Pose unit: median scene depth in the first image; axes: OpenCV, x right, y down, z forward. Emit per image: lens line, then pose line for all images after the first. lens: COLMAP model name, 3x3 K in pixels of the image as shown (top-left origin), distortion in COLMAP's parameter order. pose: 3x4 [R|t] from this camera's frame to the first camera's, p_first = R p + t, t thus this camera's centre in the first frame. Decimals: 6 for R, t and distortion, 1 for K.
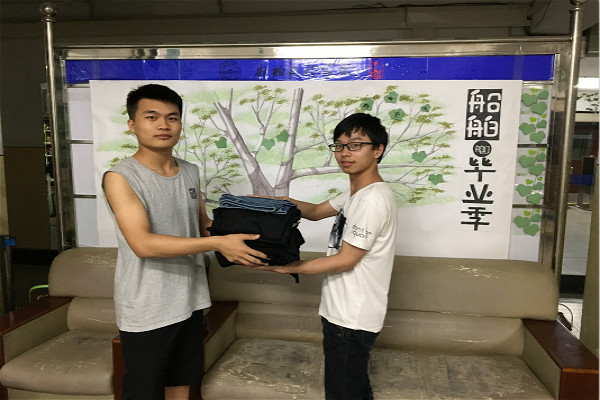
lens RADIAL K [[497.3, 0, 301.3], [0, 497.3, 203.3], [0, 0, 1]] dist [0.011681, -0.029737]
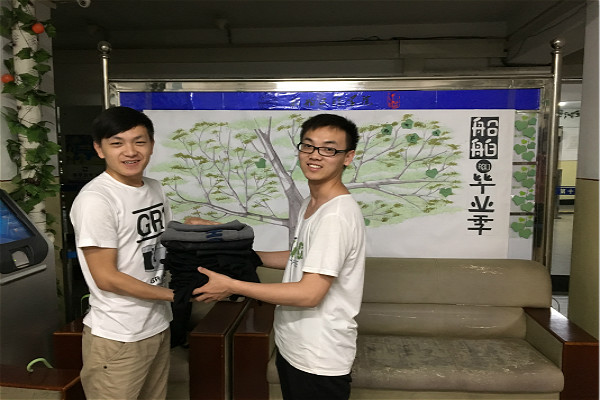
lens RADIAL K [[497.3, 0, 299.2], [0, 497.3, 197.3], [0, 0, 1]] dist [0.011681, -0.029737]
pose [[0.997774, -0.015250, 0.064919, -0.156047], [0.017883, 0.999033, -0.040175, 0.004842], [-0.064244, 0.041247, 0.997081, -0.158860]]
